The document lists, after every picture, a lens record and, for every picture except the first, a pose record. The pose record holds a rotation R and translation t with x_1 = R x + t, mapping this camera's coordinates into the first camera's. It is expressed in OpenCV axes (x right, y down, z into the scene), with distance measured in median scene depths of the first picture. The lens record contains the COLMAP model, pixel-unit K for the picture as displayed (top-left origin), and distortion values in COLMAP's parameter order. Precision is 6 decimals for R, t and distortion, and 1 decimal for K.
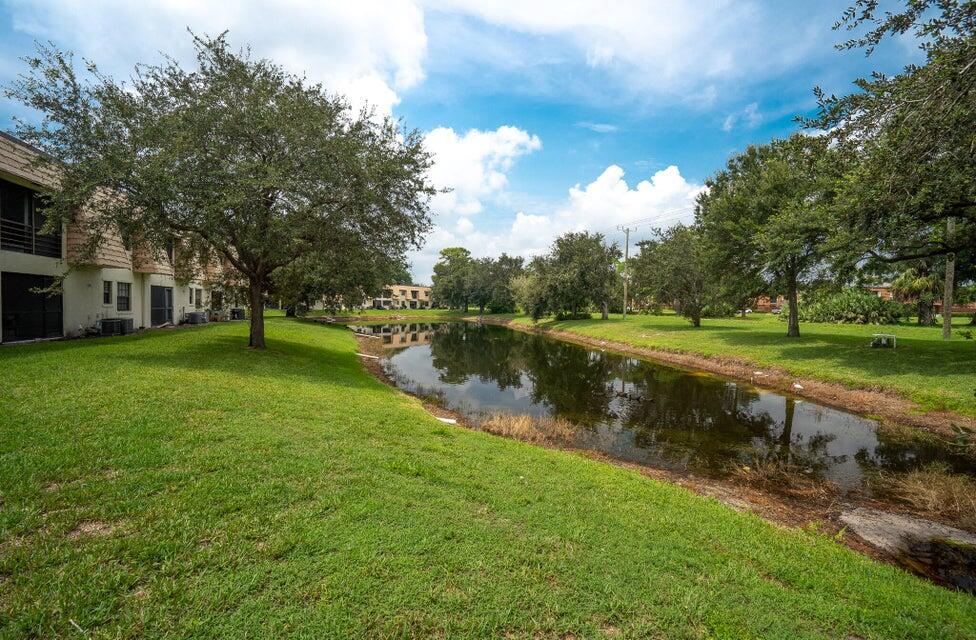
lens RADIAL K [[442.3, 0, 490.2], [0, 442.3, 316.2], [0, 0, 1]] dist [-0.006166, -0.000551]
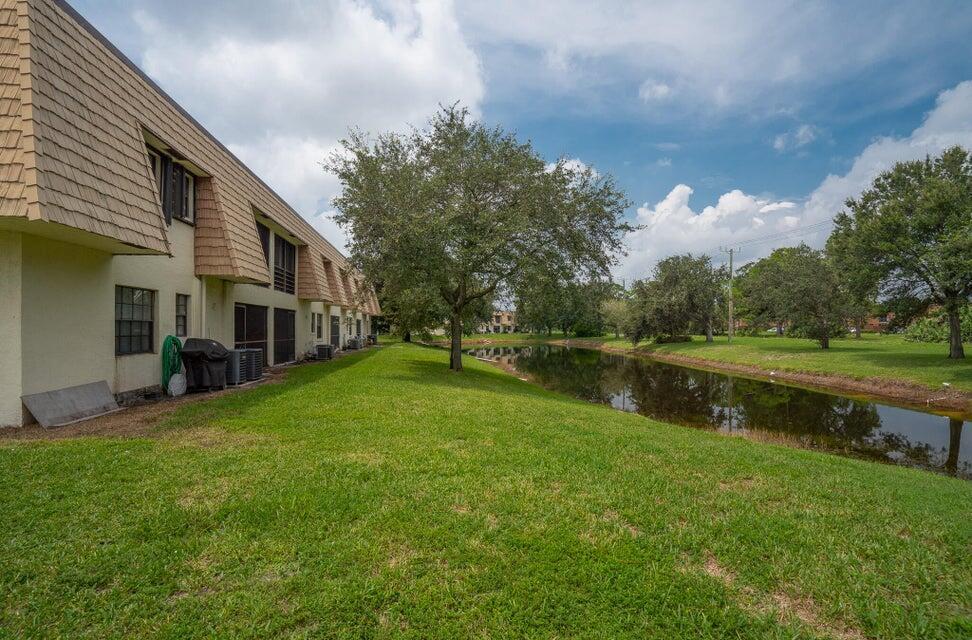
lens RADIAL K [[444.5, 0, 483.8], [0, 444.5, 324.7], [0, 0, 1]] dist [-0.004201, 0.003003]
pose [[0.991864, -0.014118, -0.126519, -0.101953], [0.009800, 0.999350, -0.034687, -0.001311], [0.126927, 0.033165, 0.991357, -0.042221]]
